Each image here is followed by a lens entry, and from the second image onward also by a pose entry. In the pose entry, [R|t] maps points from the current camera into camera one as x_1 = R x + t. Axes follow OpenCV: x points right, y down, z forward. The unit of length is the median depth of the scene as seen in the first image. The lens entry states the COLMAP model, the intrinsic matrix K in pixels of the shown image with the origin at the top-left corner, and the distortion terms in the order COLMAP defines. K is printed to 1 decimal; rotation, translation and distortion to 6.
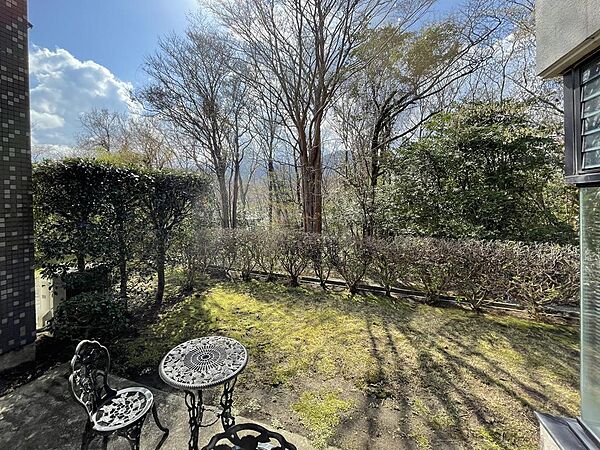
lens RADIAL K [[240.8, 0, 300.1], [0, 240.8, 241.2], [0, 0, 1]] dist [-0.001042, 0.000574]
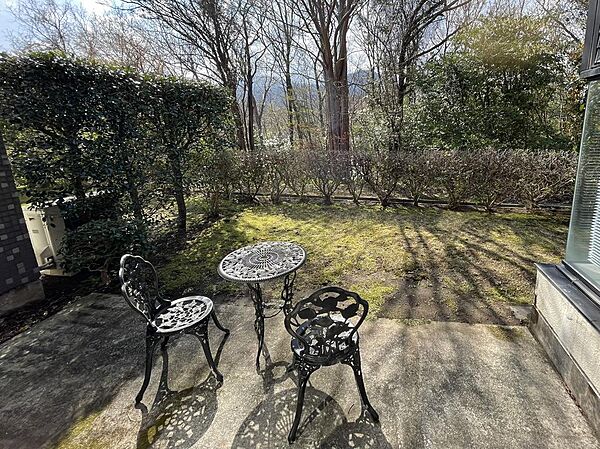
lens RADIAL K [[241.6, 0, 351.7], [0, 241.6, 224.5], [0, 0, 1]] dist [-0.002481, 0.000775]
pose [[0.983977, -0.052854, 0.170281, -0.113703], [0.022221, 0.983958, 0.177011, 0.095636], [-0.176905, -0.170391, 0.969367, -0.045697]]
